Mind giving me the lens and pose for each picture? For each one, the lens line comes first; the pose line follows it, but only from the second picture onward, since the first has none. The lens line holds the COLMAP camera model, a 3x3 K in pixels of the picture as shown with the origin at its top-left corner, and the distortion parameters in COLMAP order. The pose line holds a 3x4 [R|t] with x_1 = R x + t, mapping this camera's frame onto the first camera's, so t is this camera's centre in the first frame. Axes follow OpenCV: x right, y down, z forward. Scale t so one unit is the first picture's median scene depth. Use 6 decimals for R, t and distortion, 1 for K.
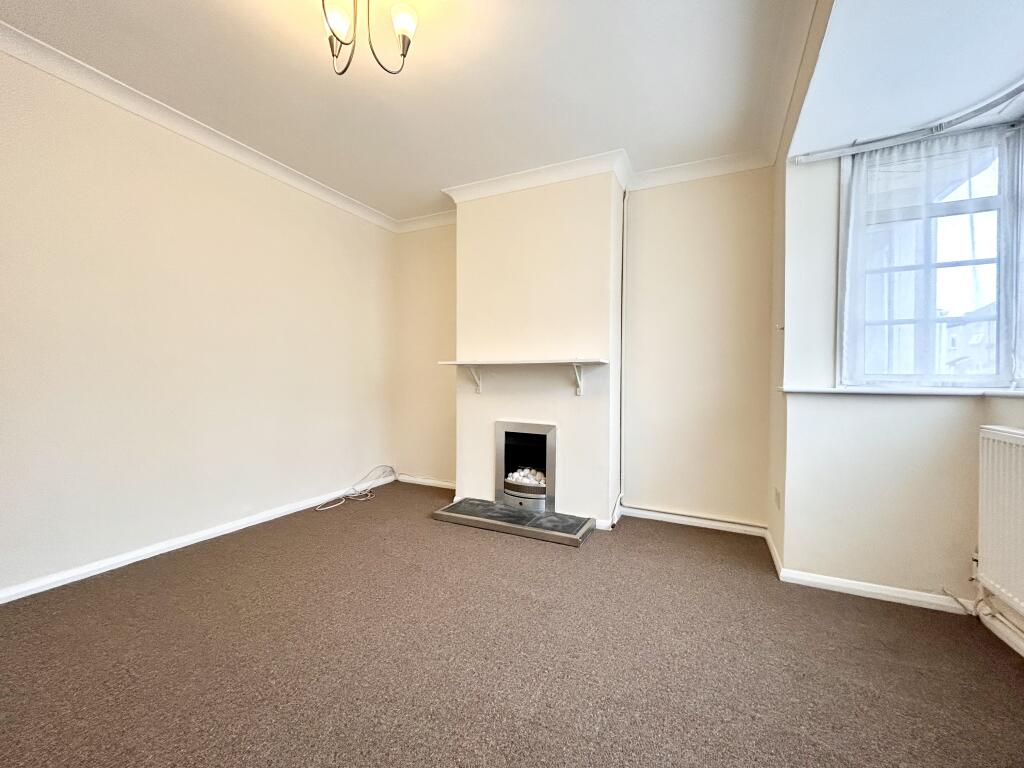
lens RADIAL K [[412.2, 0, 510.0], [0, 412.2, 380.4], [0, 0, 1]] dist [-0.001286, -0.000608]
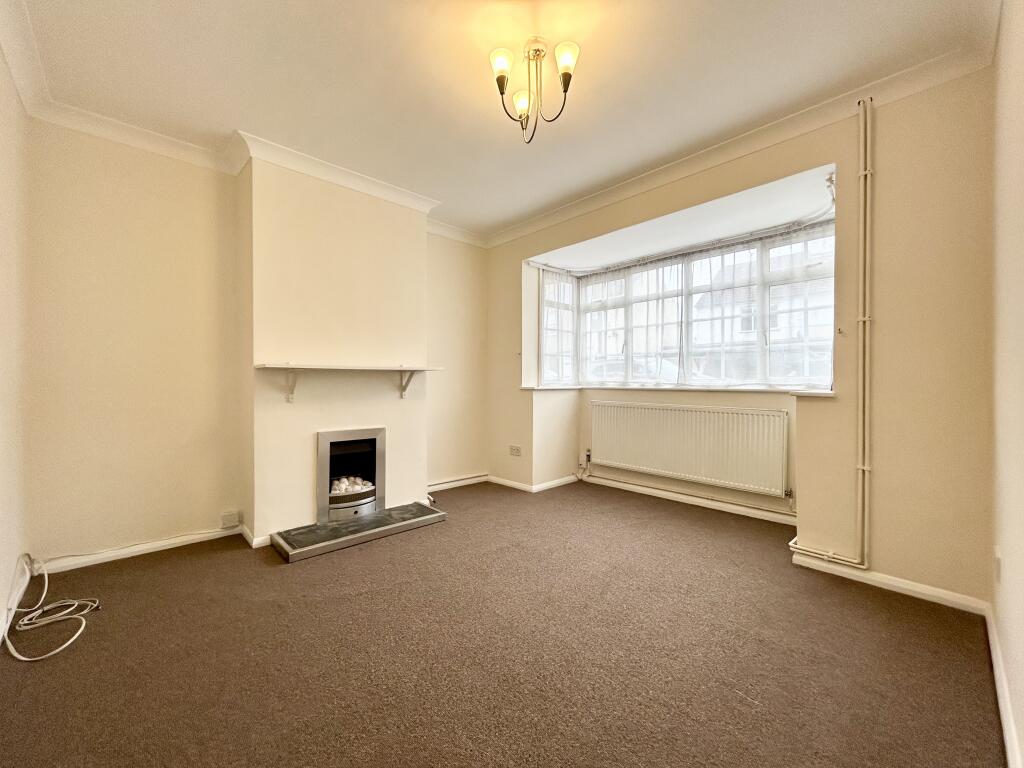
lens RADIAL K [[412.2, 0, 509.3], [0, 412.2, 384.1], [0, 0, 1]] dist [-0.001286, -0.000608]
pose [[0.350396, -0.014504, 0.936489, -0.765586], [0.006402, 0.999894, 0.013090, -0.015193], [-0.936580, 0.001409, 0.350452, 0.322417]]
